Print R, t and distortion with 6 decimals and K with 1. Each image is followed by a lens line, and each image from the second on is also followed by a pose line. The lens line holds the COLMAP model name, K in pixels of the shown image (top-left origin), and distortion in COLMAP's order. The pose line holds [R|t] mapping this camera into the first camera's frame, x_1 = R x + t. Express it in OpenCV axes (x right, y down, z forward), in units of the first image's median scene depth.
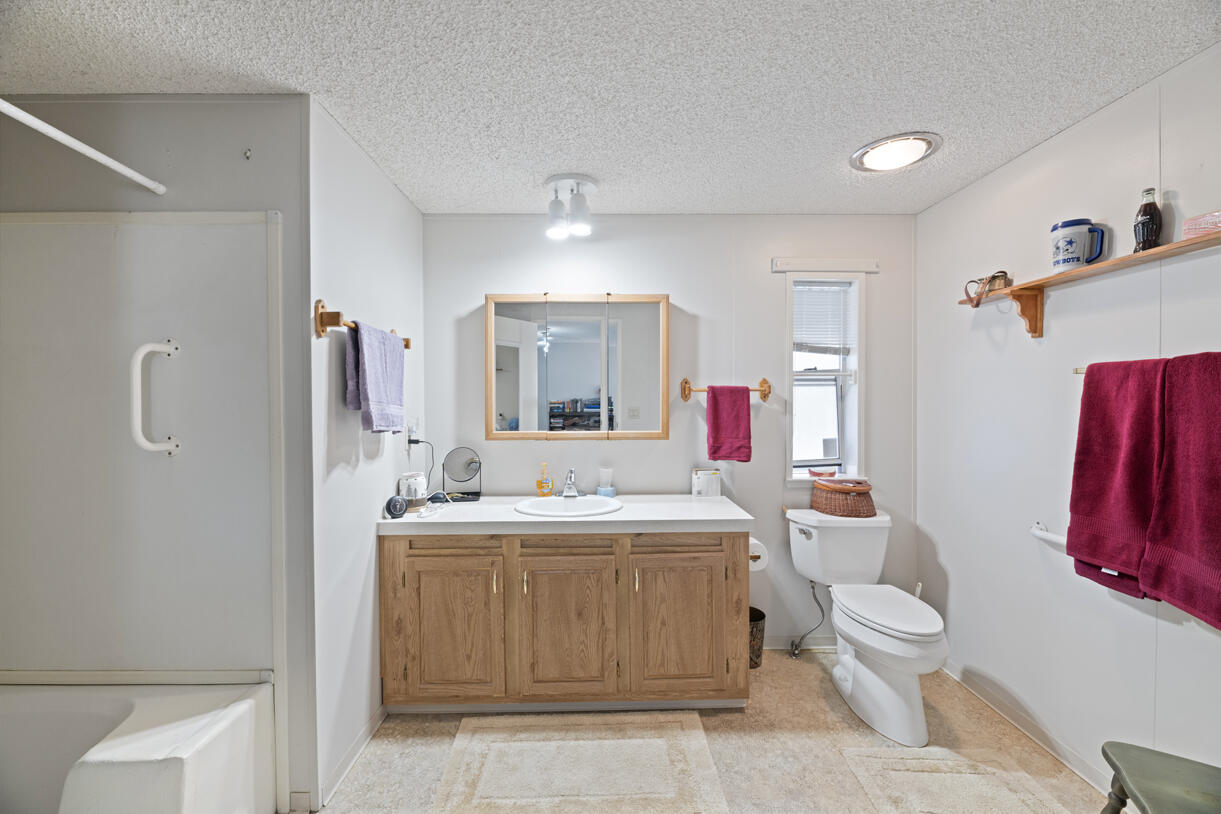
lens RADIAL K [[488.9, 0, 606.4], [0, 488.9, 410.1], [0, 0, 1]] dist [0.001020, 0.000001]
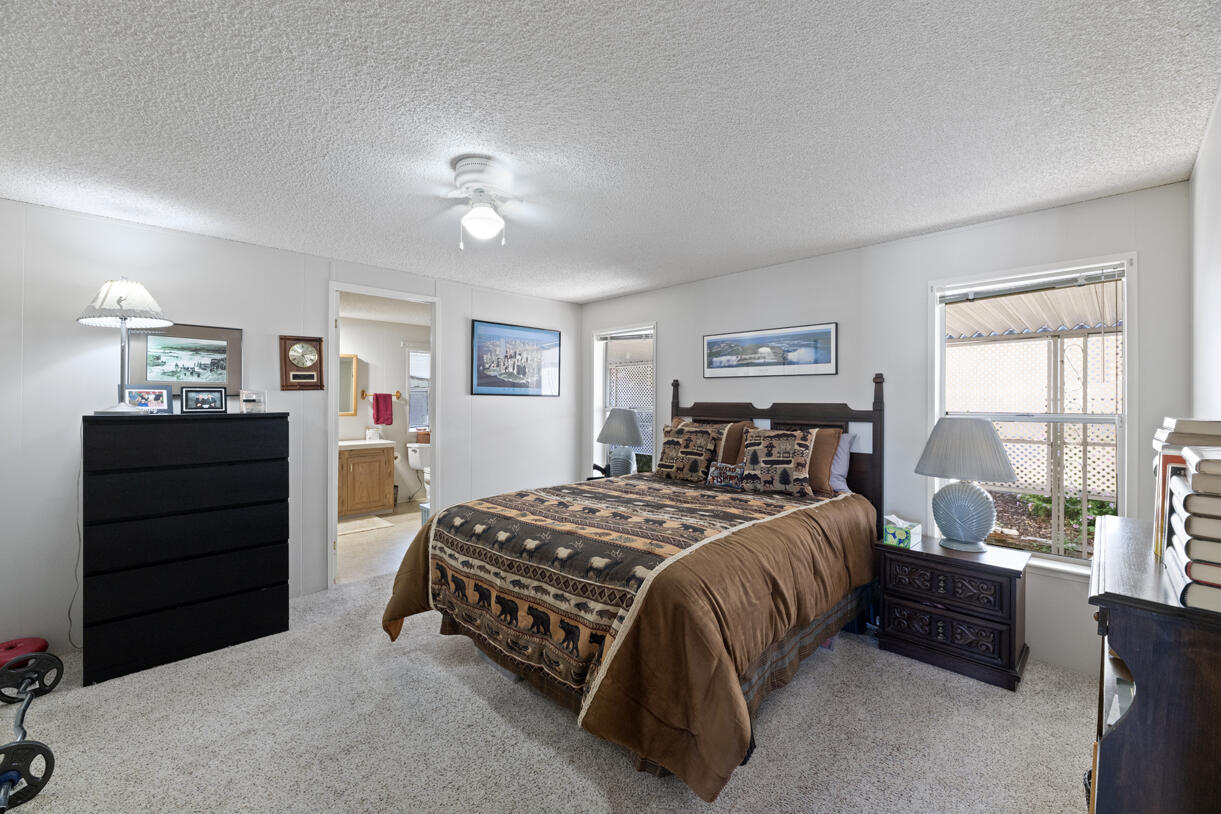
lens RADIAL K [[488.9, 0, 605.4], [0, 488.9, 401.0], [0, 0, 1]] dist [0.001020, 0.000001]
pose [[0.727097, 0.005041, 0.686516, -0.620307], [-0.004943, 0.999986, -0.002107, -0.013086], [-0.686517, -0.001861, 0.727111, -1.538190]]
